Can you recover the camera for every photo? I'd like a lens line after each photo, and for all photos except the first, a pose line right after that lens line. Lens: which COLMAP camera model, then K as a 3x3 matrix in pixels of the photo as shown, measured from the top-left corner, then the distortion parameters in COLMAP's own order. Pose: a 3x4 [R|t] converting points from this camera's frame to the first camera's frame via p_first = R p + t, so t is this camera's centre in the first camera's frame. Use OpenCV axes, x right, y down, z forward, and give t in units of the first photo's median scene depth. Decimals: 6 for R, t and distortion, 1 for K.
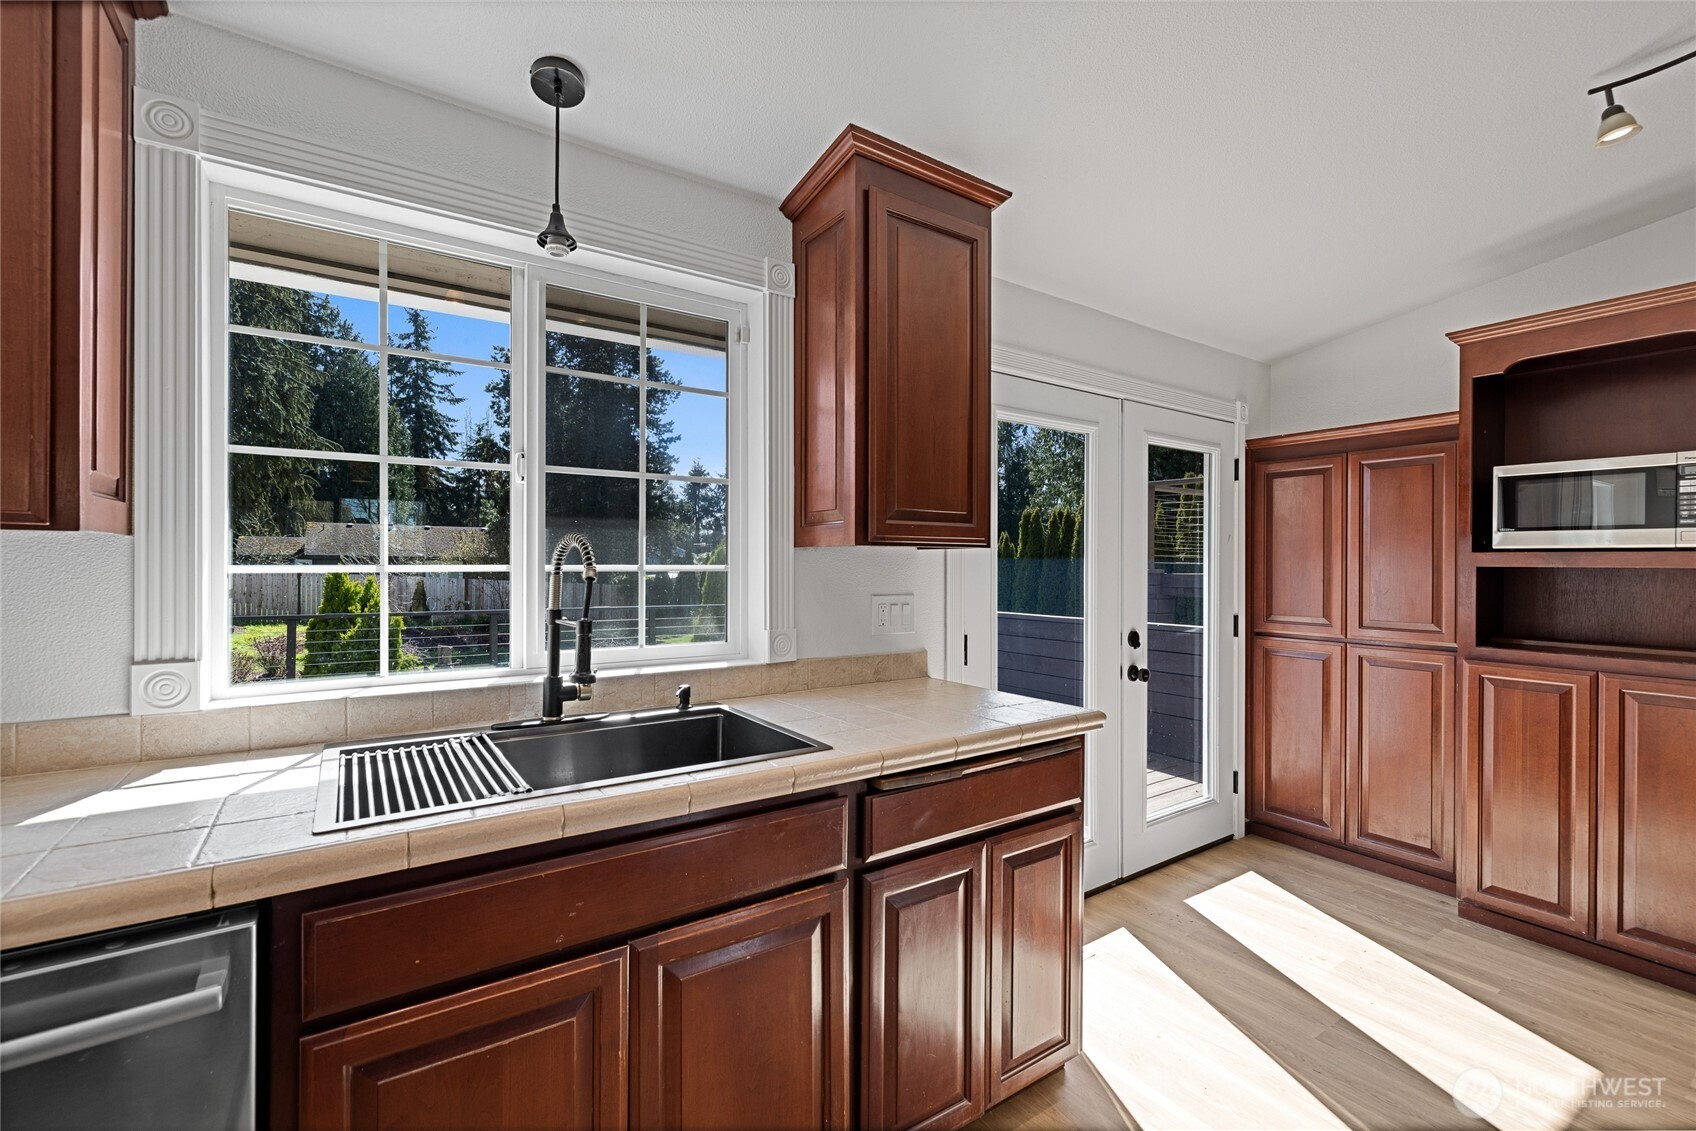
lens RADIAL K [[709.3, 0, 824.1], [0, 709.3, 565.0], [0, 0, 1]] dist [-0.000729, 0.000237]
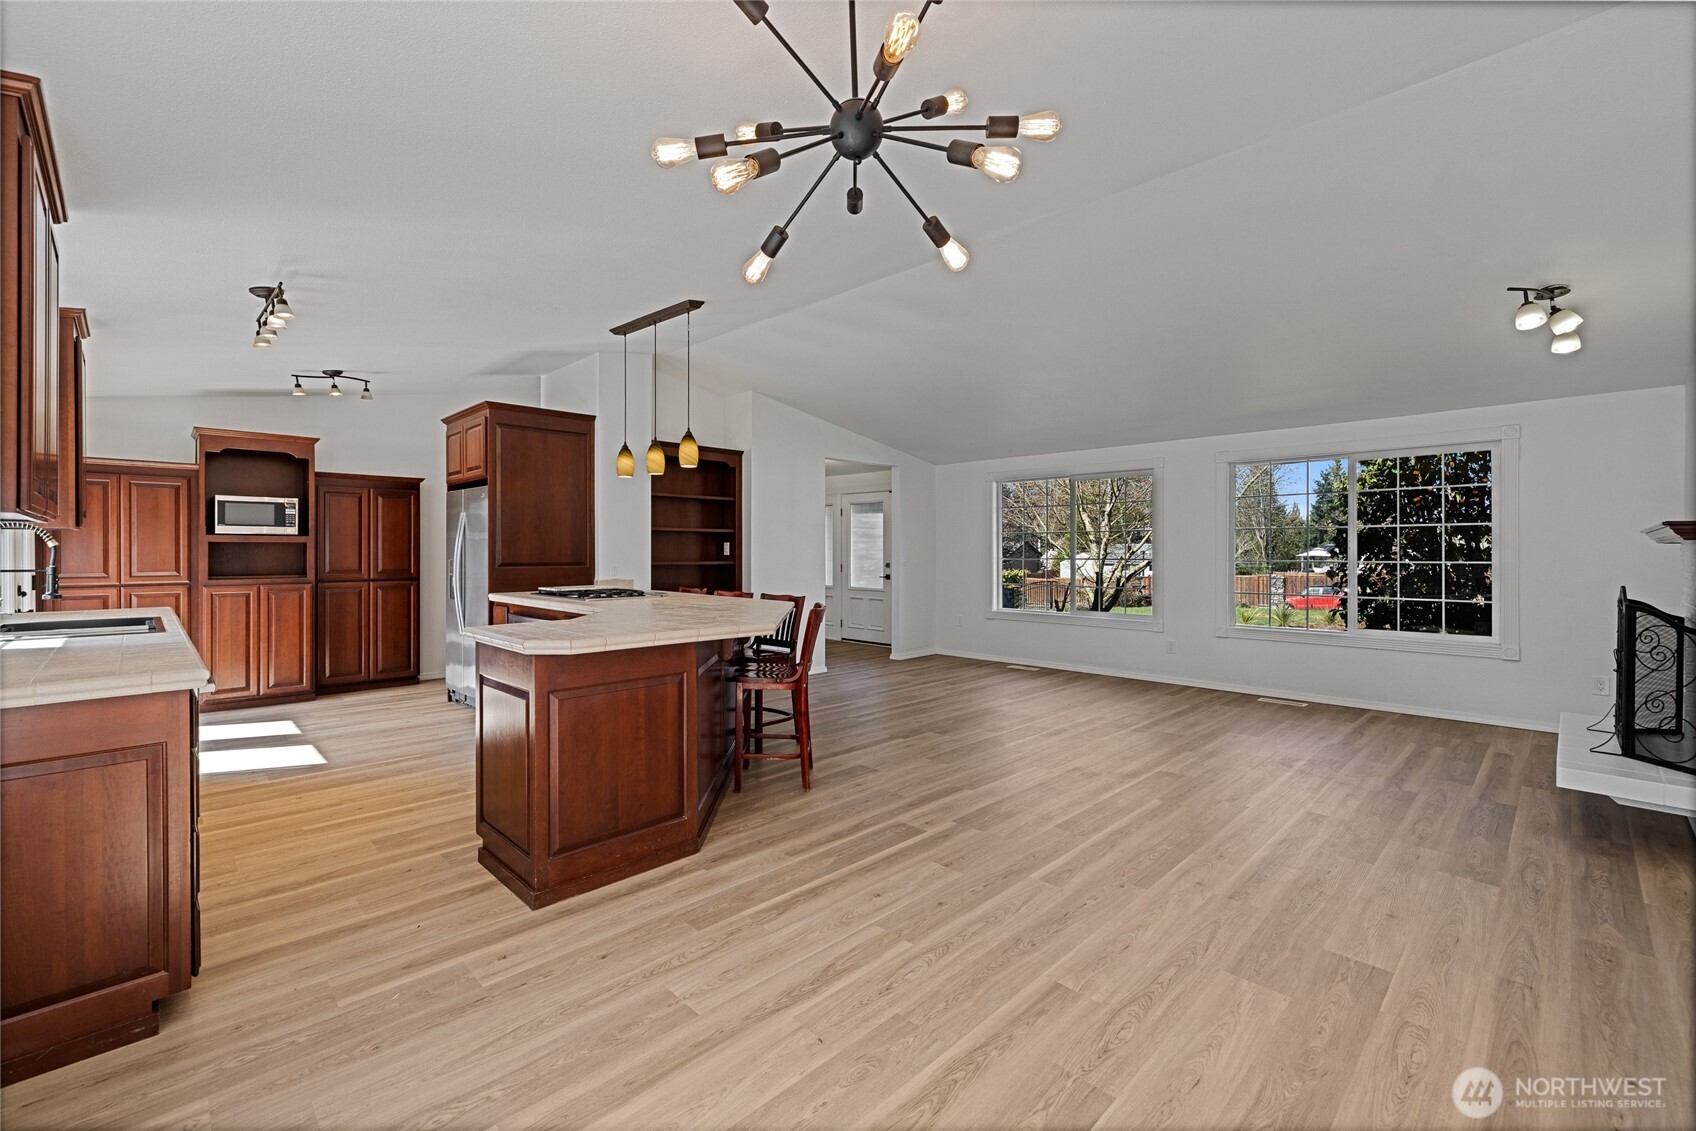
lens RADIAL K [[709.3, 0, 826.8], [0, 709.3, 556.3], [0, 0, 1]] dist [-0.000729, 0.000237]
pose [[-0.188568, -0.013196, 0.981972, -1.503357], [-0.001763, 0.999913, 0.013098, 0.015176], [-0.982059, 0.000738, -0.188575, -0.405667]]
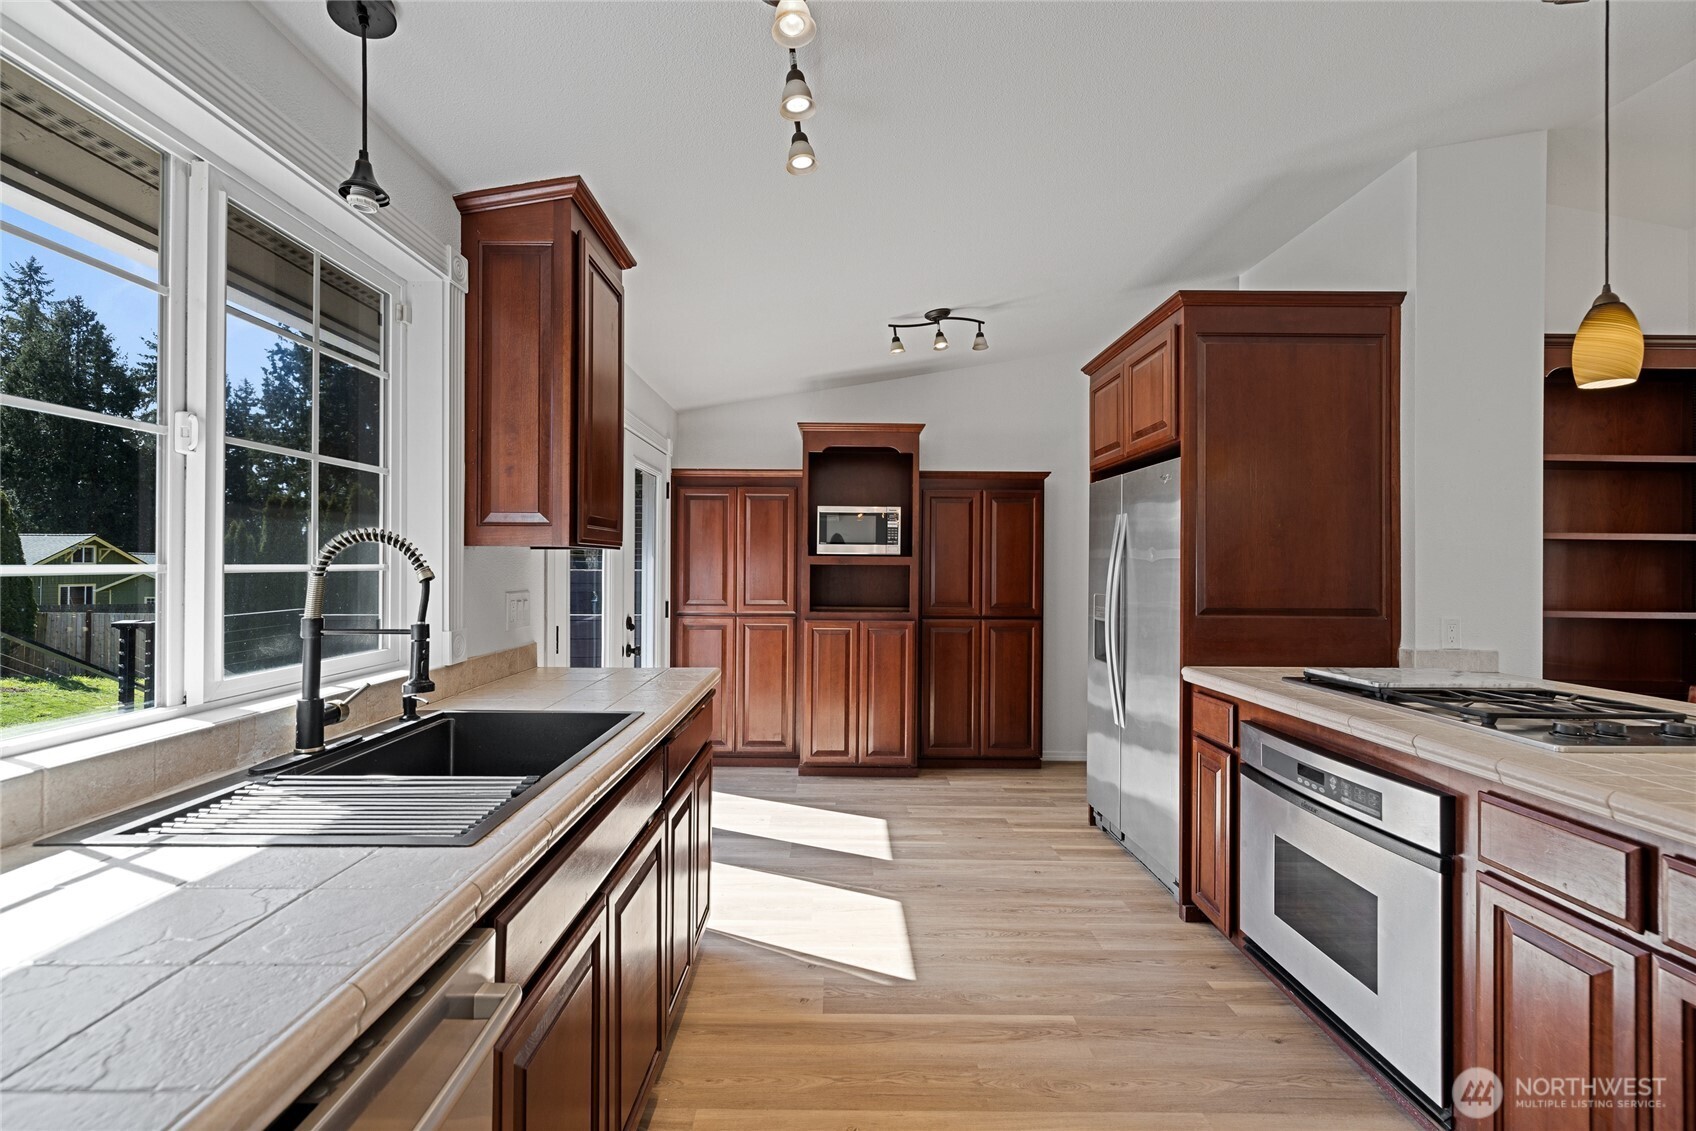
lens RADIAL K [[709.3, 0, 841.1], [0, 709.3, 563.0], [0, 0, 1]] dist [-0.000729, 0.000237]
pose [[0.542578, 0.001408, 0.840004, -0.463579], [-0.001956, 0.999998, -0.000413, -0.000578], [-0.840003, -0.001419, 0.542579, 0.022512]]
